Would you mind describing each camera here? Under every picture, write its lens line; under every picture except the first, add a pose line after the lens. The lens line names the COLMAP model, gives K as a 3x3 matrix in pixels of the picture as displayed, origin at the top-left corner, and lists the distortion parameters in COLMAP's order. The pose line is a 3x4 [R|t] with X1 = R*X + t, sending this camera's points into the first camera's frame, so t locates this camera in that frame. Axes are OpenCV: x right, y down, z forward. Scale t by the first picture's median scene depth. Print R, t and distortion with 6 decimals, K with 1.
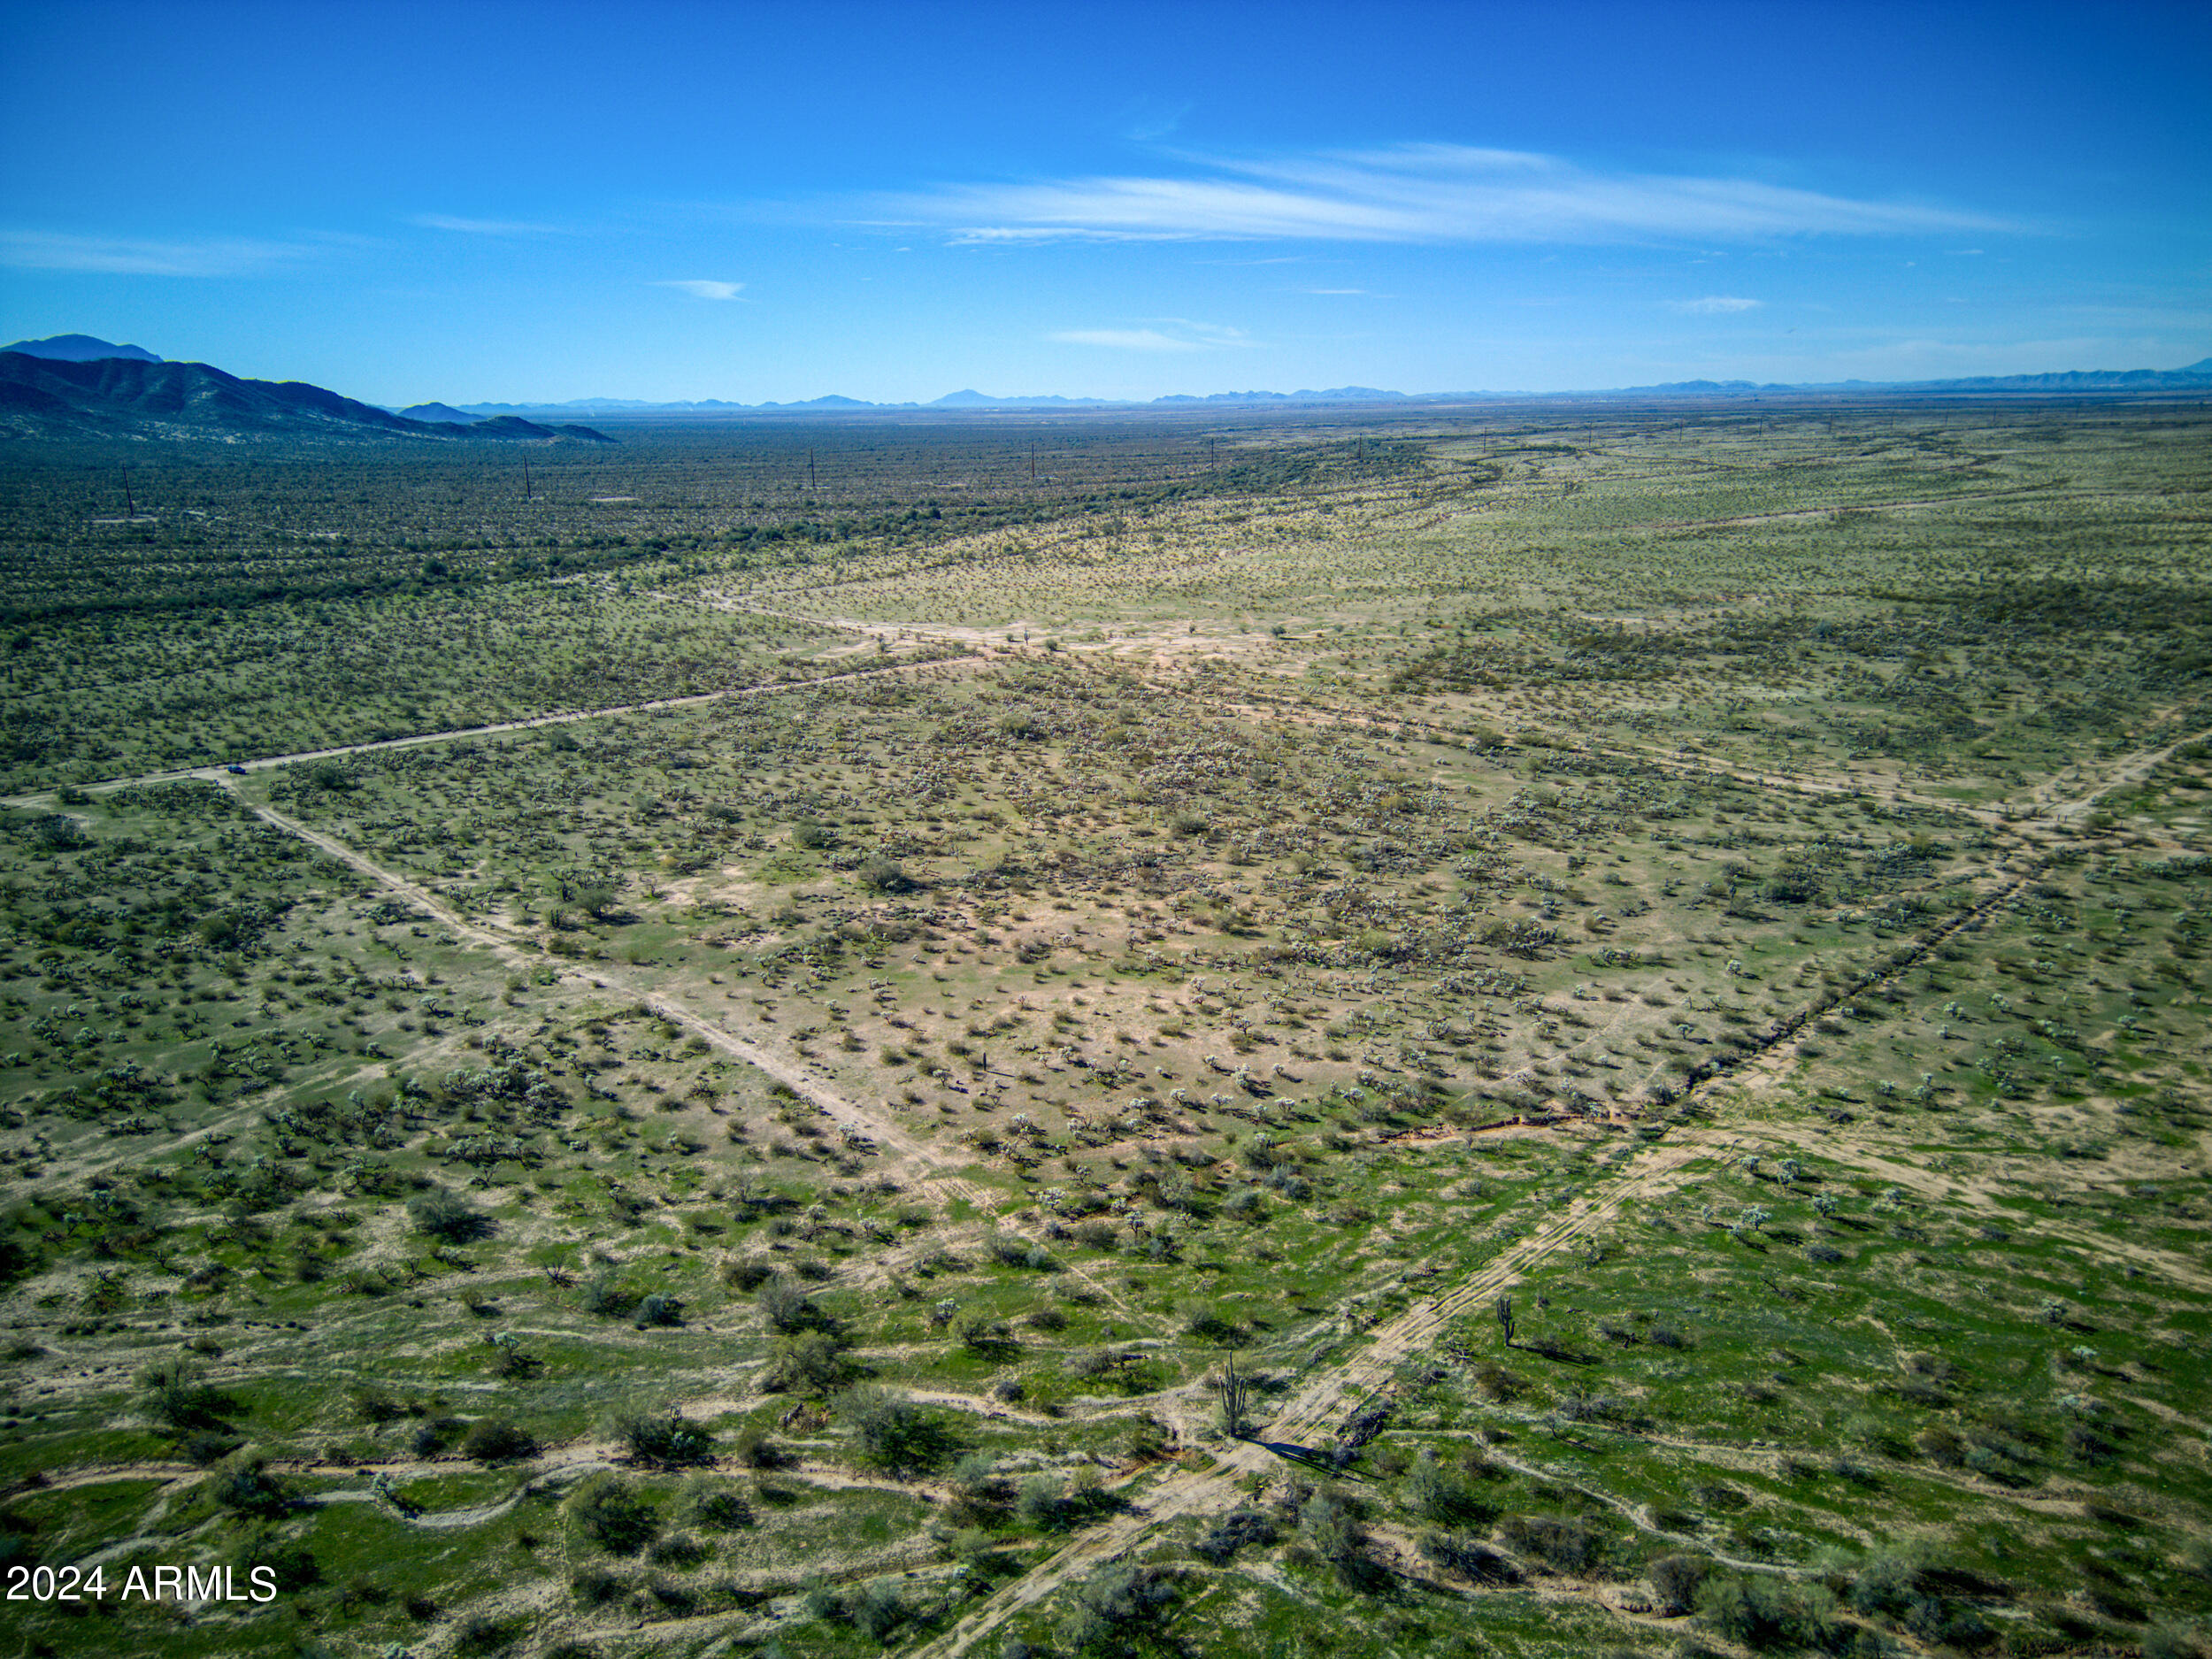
lens RADIAL K [[1543.3, 0, 1111.6], [0, 1543.3, 777.1], [0, 0, 1]] dist [0.080937, -0.075981]
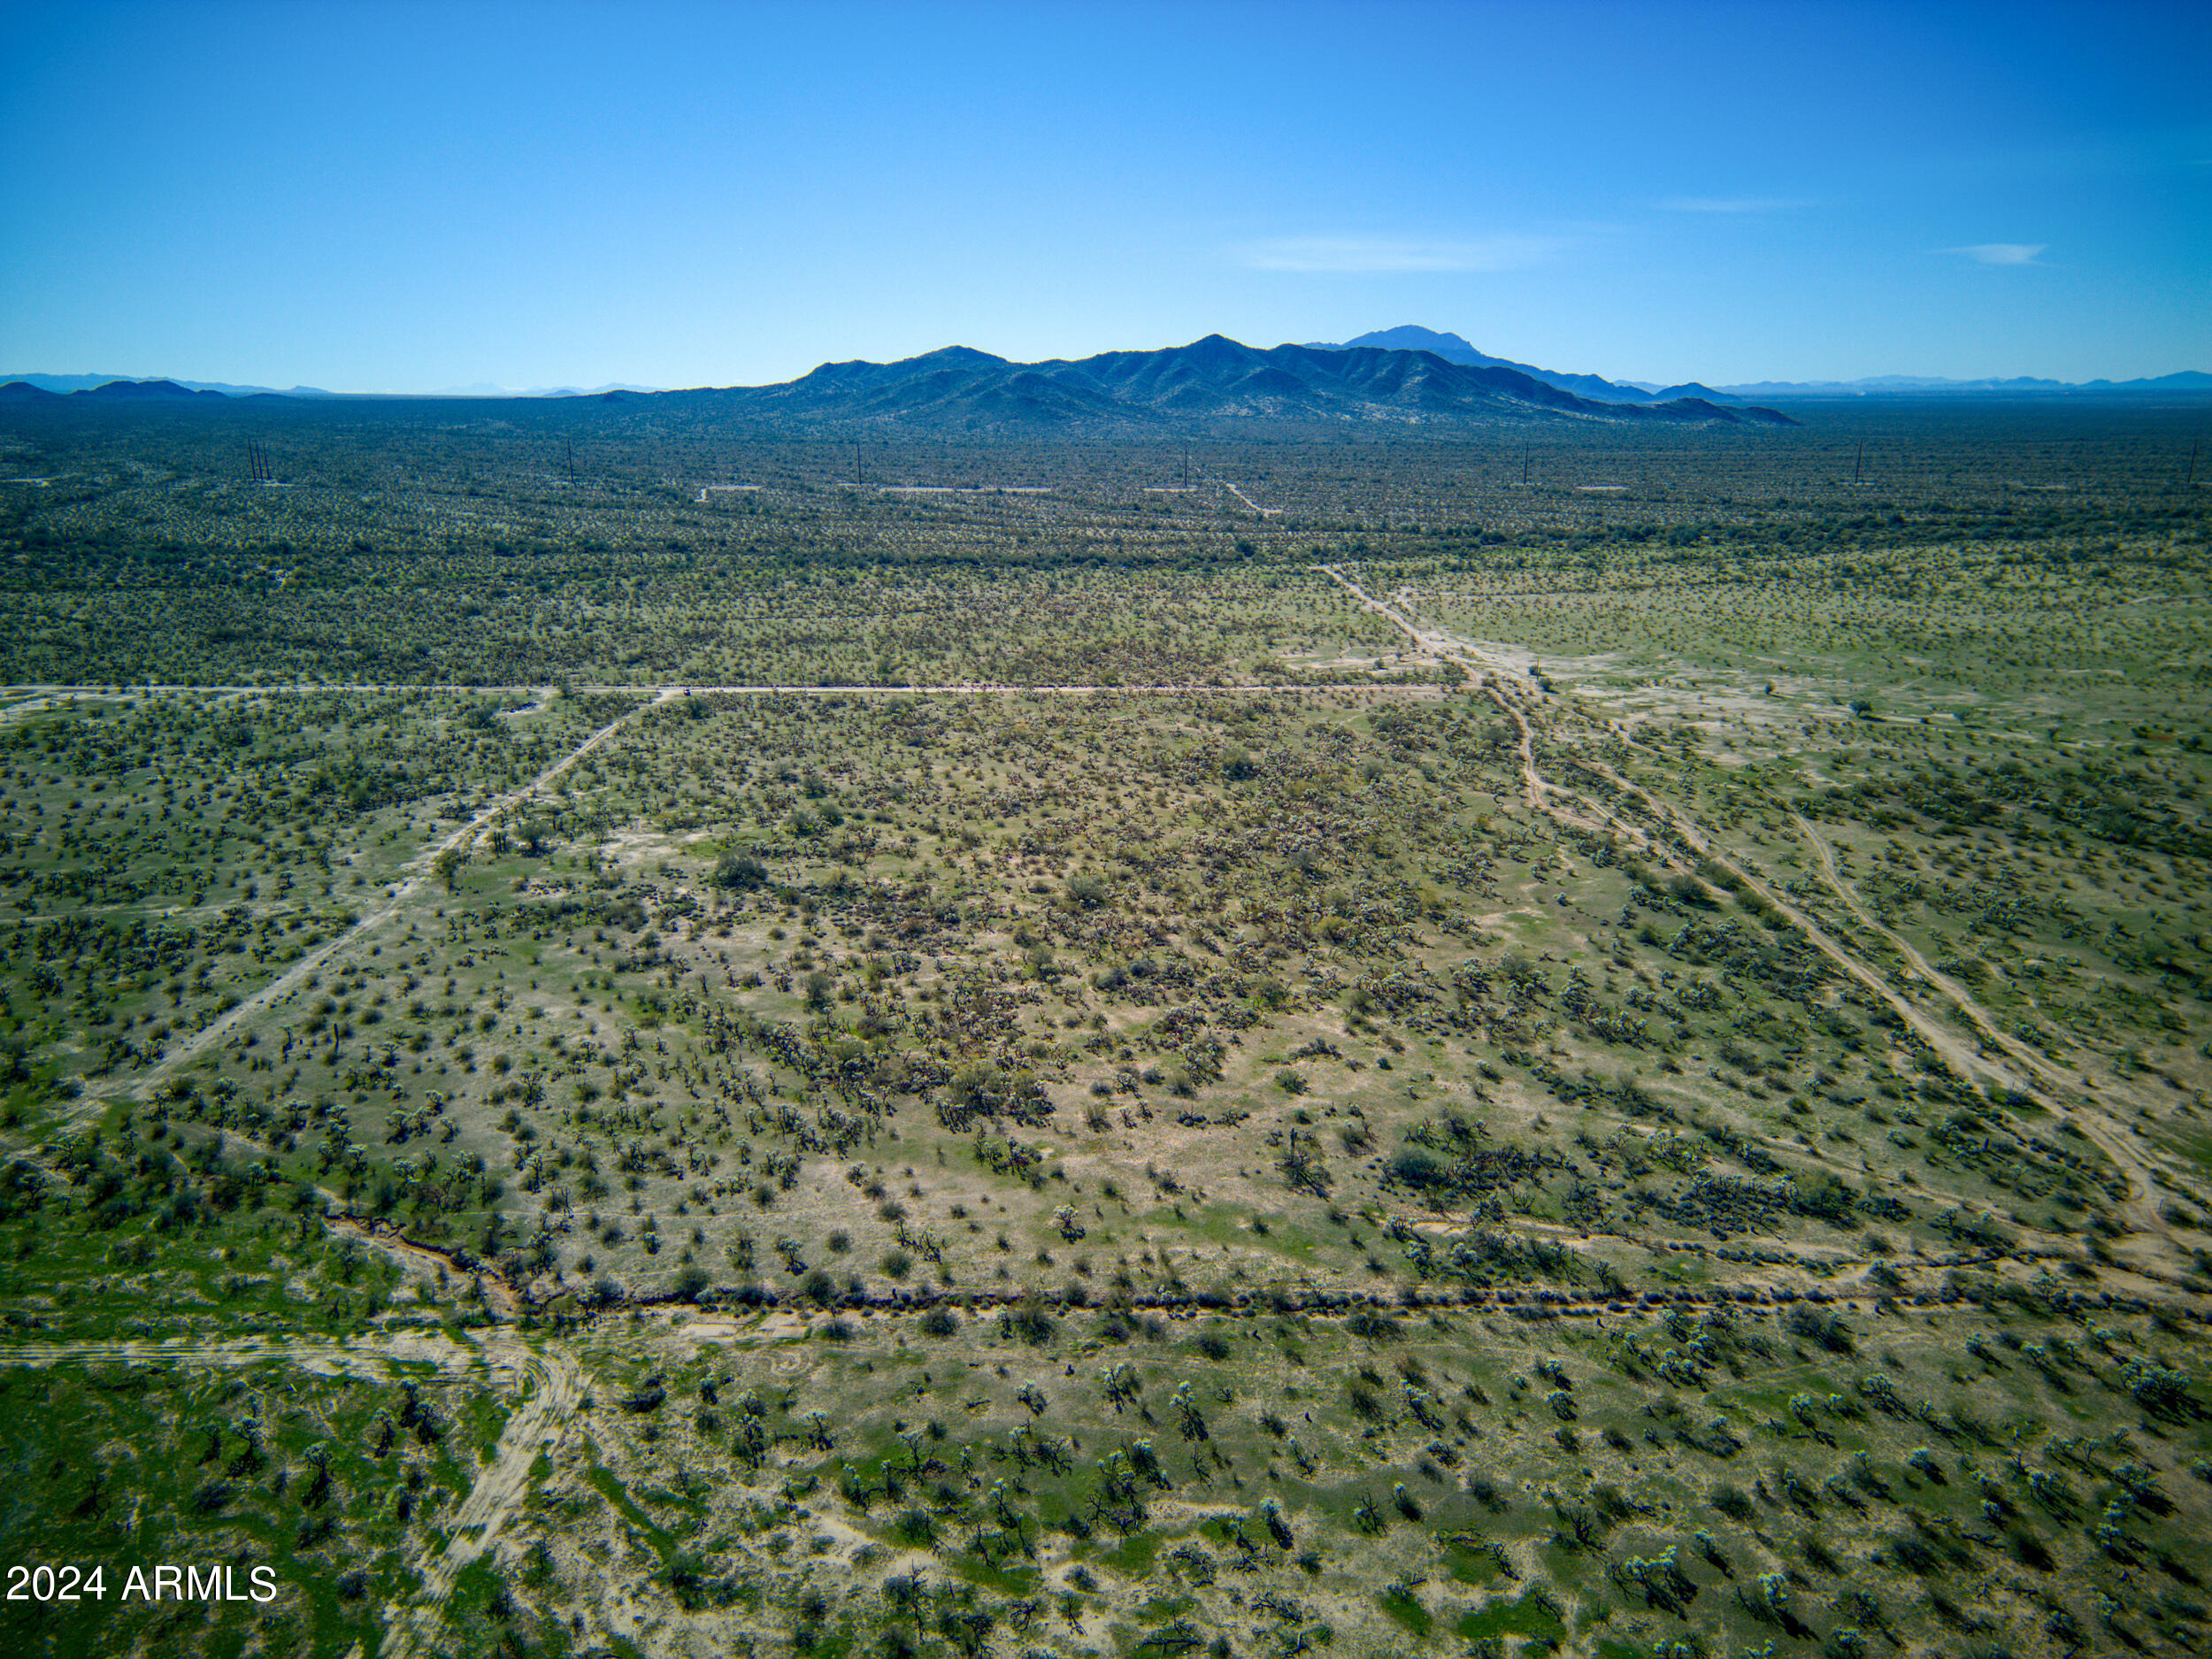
lens RADIAL K [[1543.3, 0, 1111.6], [0, 1543.3, 777.1], [0, 0, 1]] dist [0.080937, -0.075981]
pose [[0.734056, 0.175526, -0.656013, 1.136327], [-0.167474, 0.982973, 0.075611, -0.185803], [0.658114, 0.054362, 0.750953, 0.595090]]
